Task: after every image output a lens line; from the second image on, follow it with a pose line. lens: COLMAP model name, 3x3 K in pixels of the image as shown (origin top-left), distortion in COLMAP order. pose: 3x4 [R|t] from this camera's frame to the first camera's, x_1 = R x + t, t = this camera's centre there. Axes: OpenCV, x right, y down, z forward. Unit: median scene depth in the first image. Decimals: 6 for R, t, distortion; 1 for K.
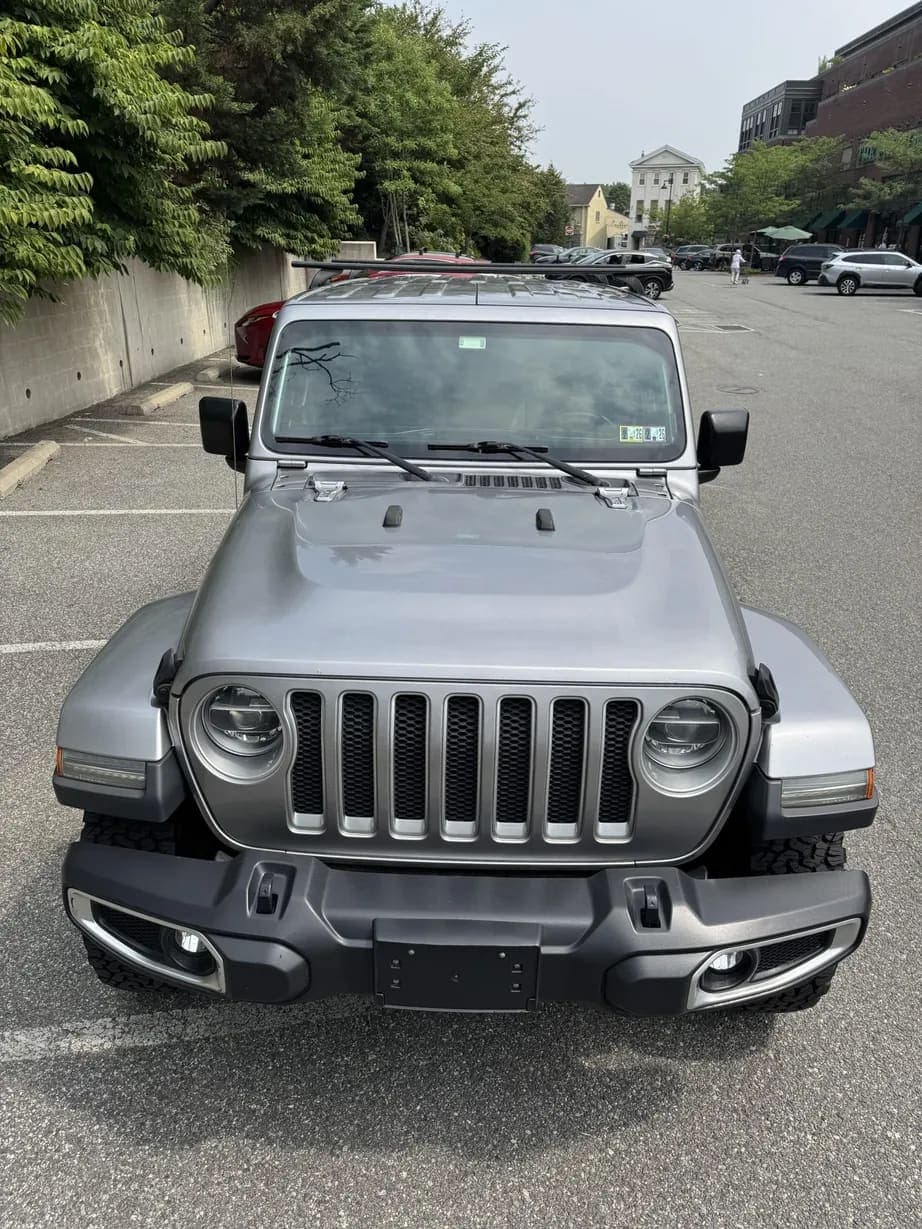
lens RADIAL K [[888.3, 0, 461.0], [0, 888.3, 614.5], [0, 0, 1]] dist [0.012999, -0.010793]
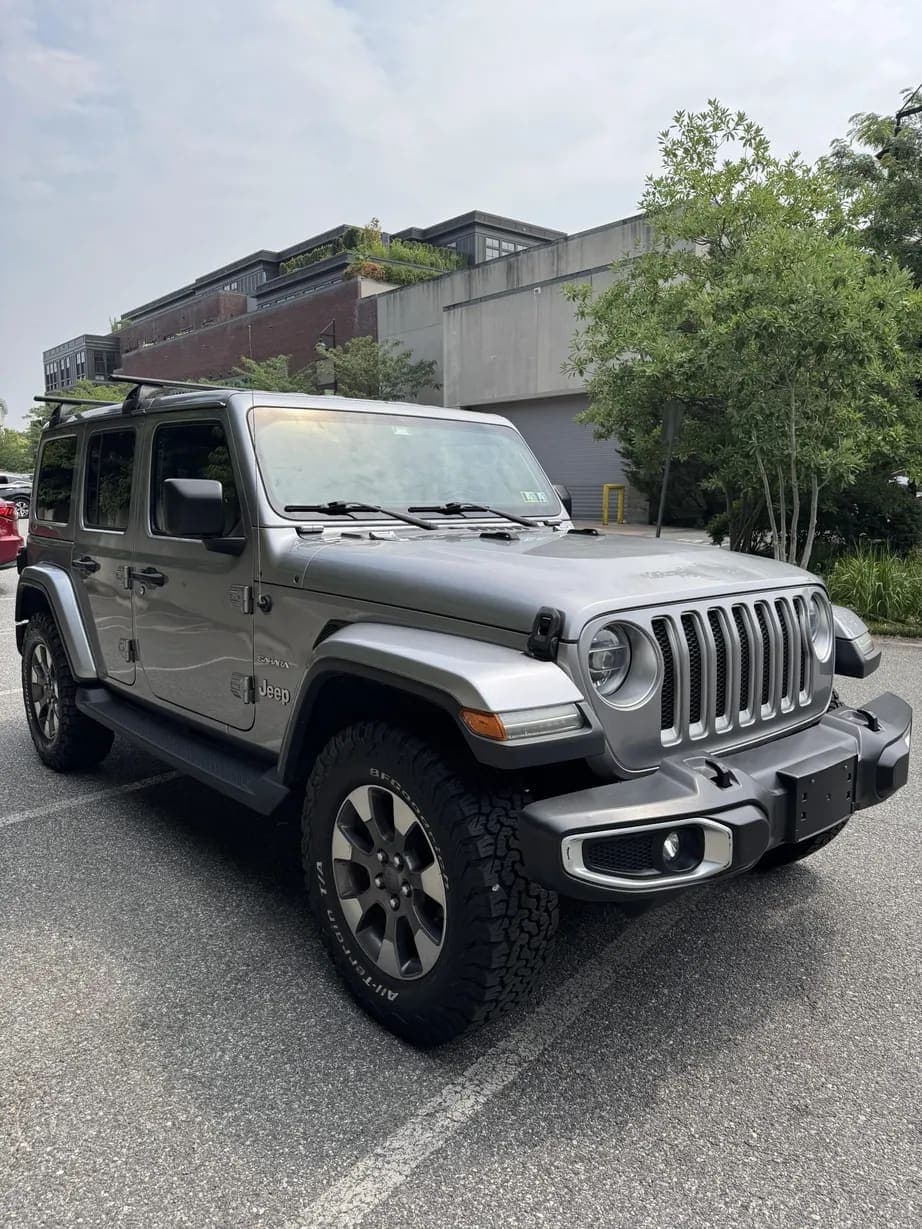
lens RADIAL K [[888.3, 0, 461.0], [0, 888.3, 614.5], [0, 0, 1]] dist [0.012999, -0.010793]
pose [[0.735969, -0.110173, 0.667990, -0.320431], [0.272093, 0.951612, -0.142831, 0.049105], [-0.619931, 0.286874, 0.730334, 0.076779]]
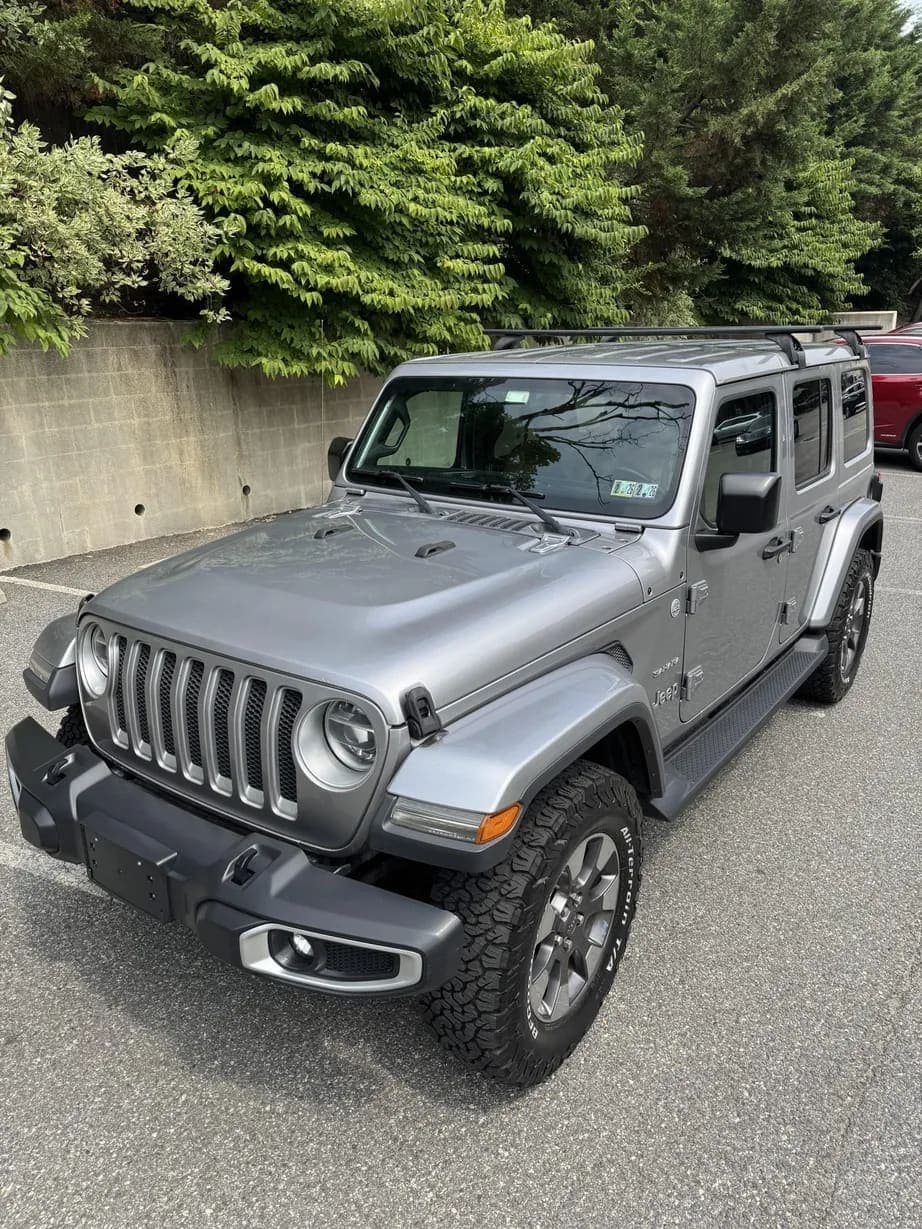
lens RADIAL K [[888.3, 0, 461.0], [0, 888.3, 614.5], [0, 0, 1]] dist [0.012999, -0.010793]
pose [[0.818693, 0.154242, -0.553128, 0.262453], [-0.196052, 0.980450, -0.016777, -0.006097], [0.539726, 0.122177, 0.832927, 0.042358]]
